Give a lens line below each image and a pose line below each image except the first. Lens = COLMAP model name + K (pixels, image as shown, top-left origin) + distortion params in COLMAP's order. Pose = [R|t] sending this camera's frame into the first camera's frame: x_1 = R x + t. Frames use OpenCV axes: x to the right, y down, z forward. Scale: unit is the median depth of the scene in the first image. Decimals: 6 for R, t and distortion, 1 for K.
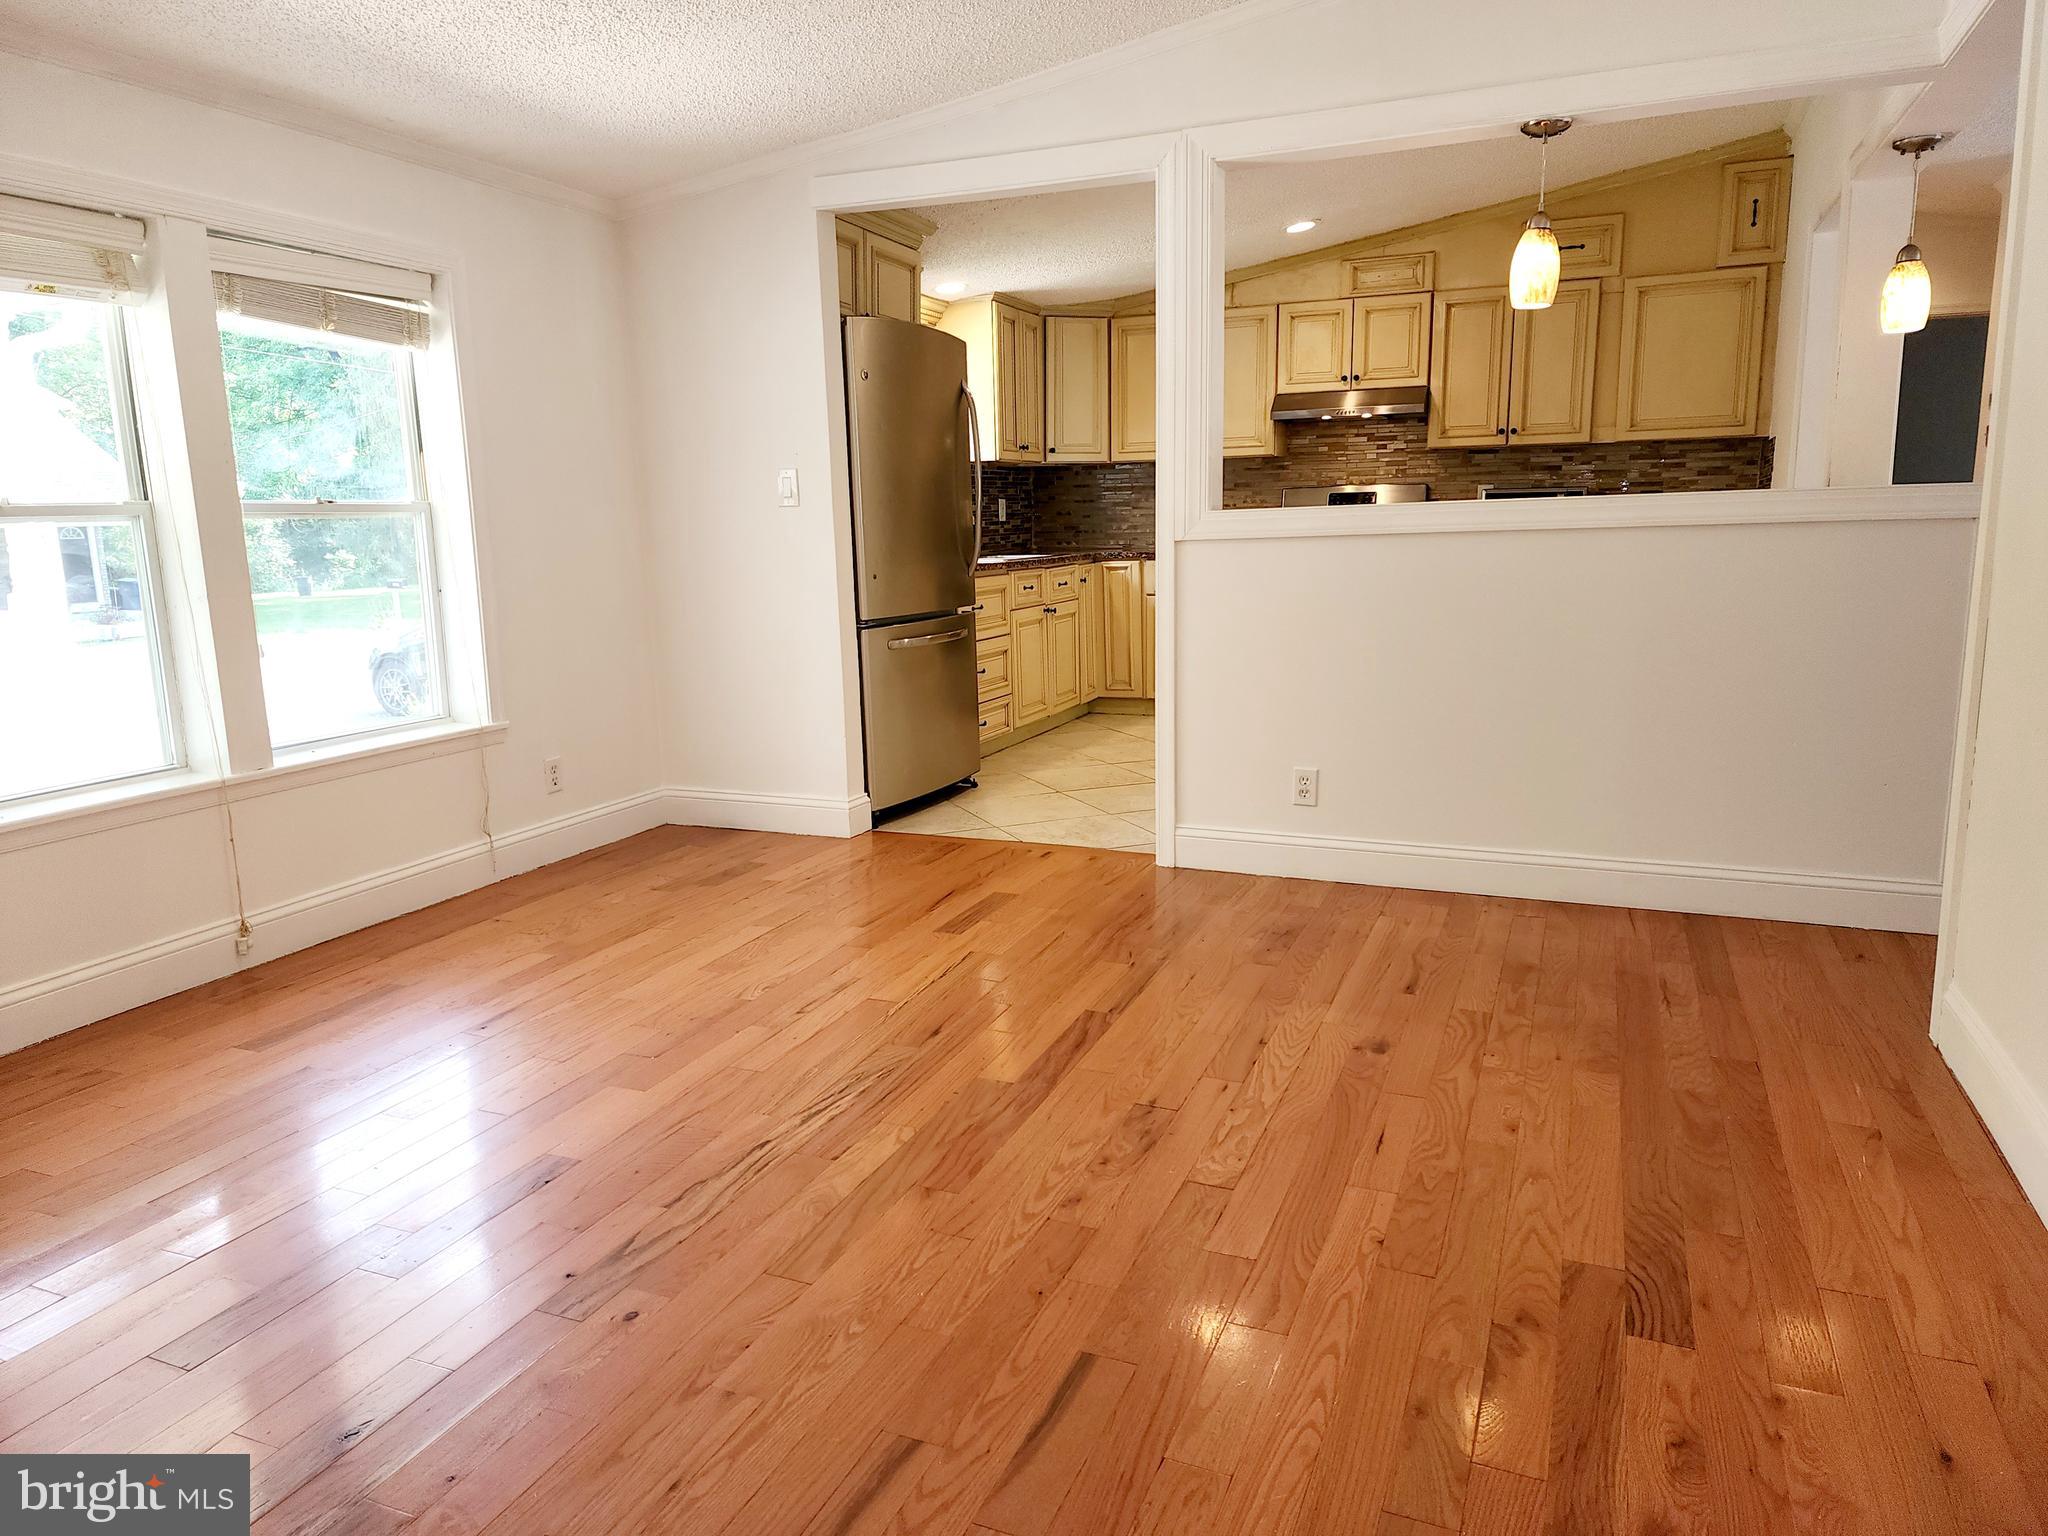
lens RADIAL K [[1393.9, 0, 1021.4], [0, 1393.9, 819.3], [0, 0, 1]] dist [0.009448, 0.002793]
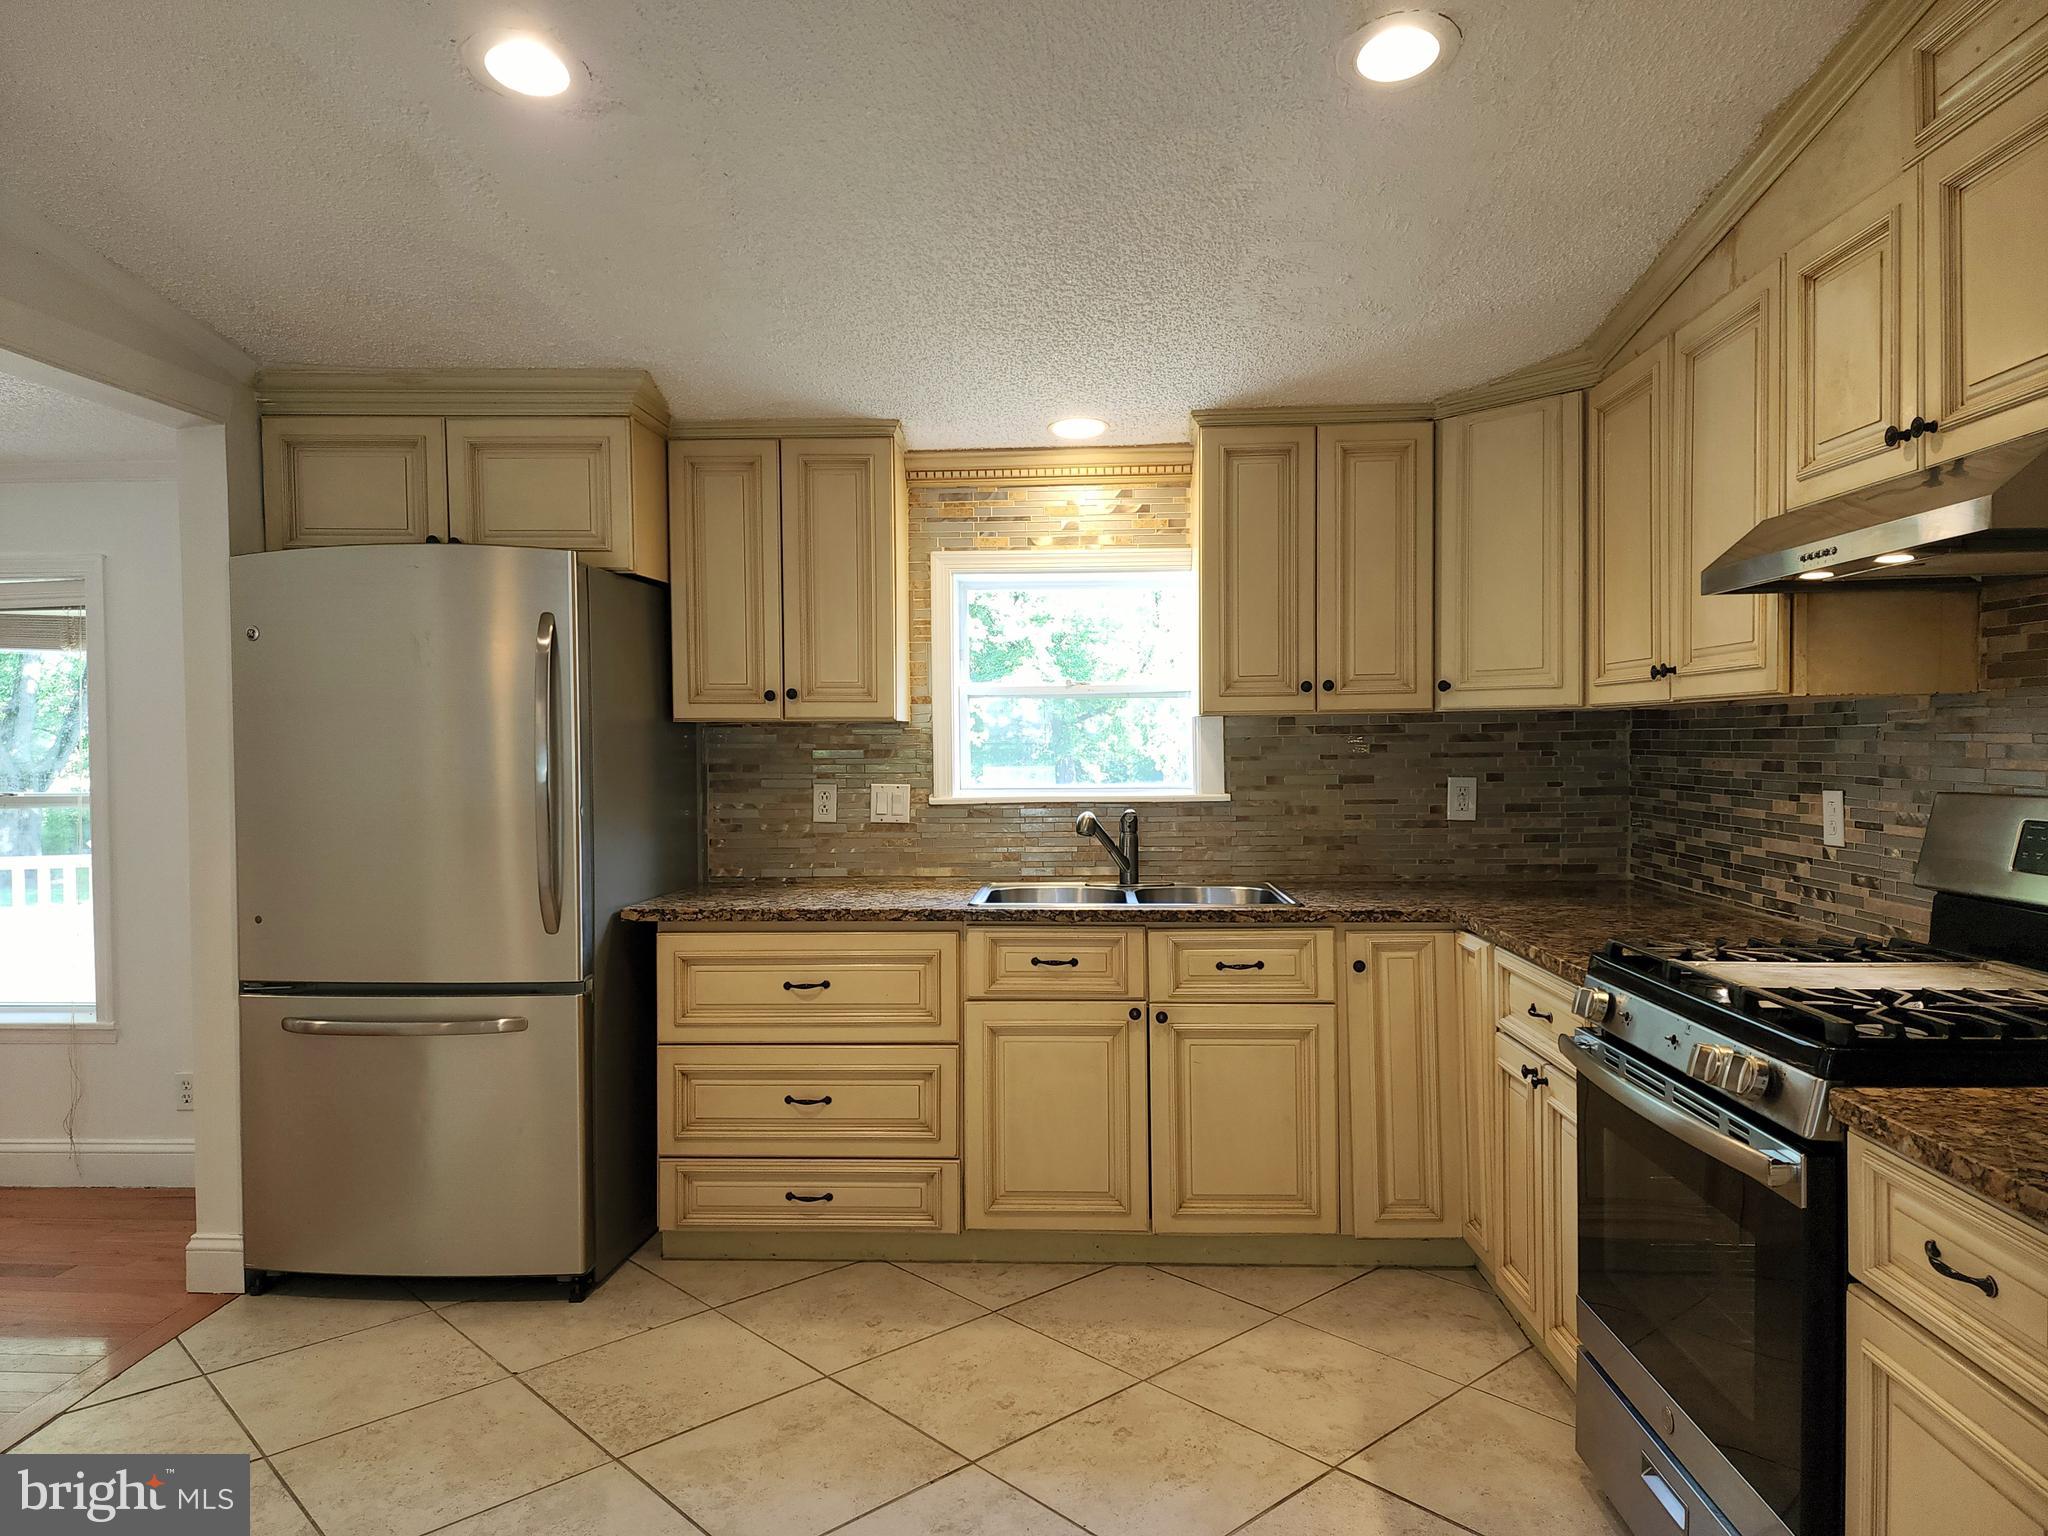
lens RADIAL K [[1366.5, 0, 1026.8], [0, 1366.5, 775.5], [0, 0, 1]] dist [0.081944, -0.082512]
pose [[0.335738, 0.043676, -0.940942, 0.454125], [-0.197625, 0.979958, -0.025028, -0.210169], [0.920991, 0.194356, 0.337641, 0.771618]]
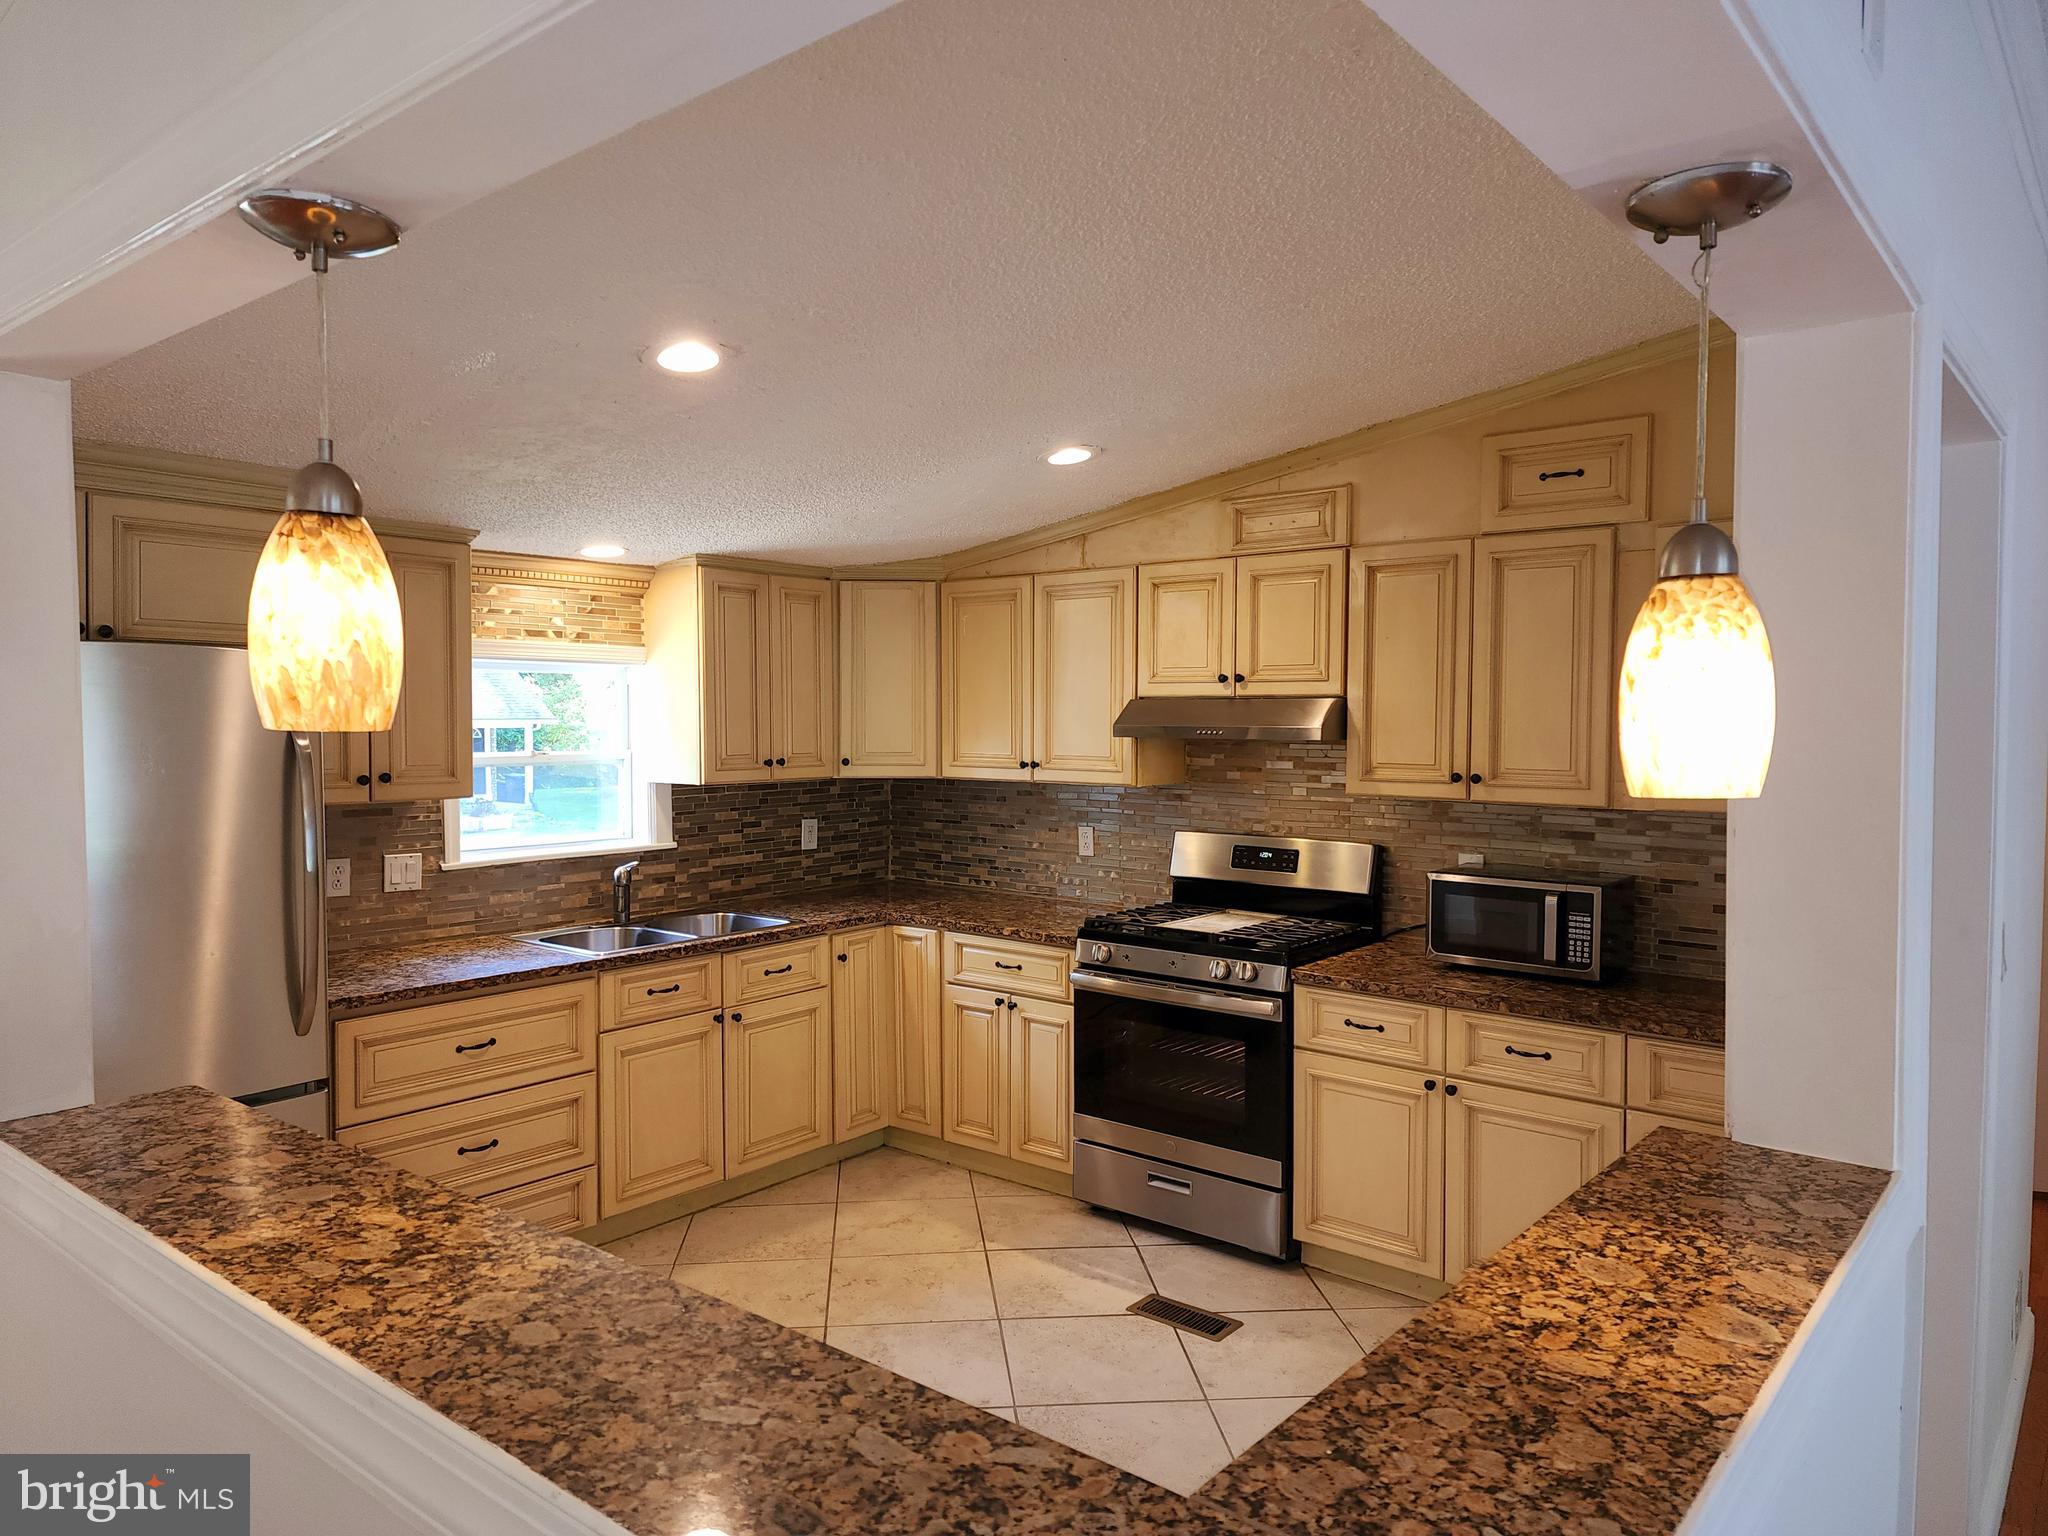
lens RADIAL K [[1366.5, 0, 1026.8], [0, 1366.5, 775.5], [0, 0, 1]] dist [0.081944, -0.082512]
pose [[0.954942, 0.039193, -0.294194, 0.338092], [-0.085646, 0.985463, -0.146719, -0.177669], [0.284167, 0.165305, 0.944417, 0.405340]]
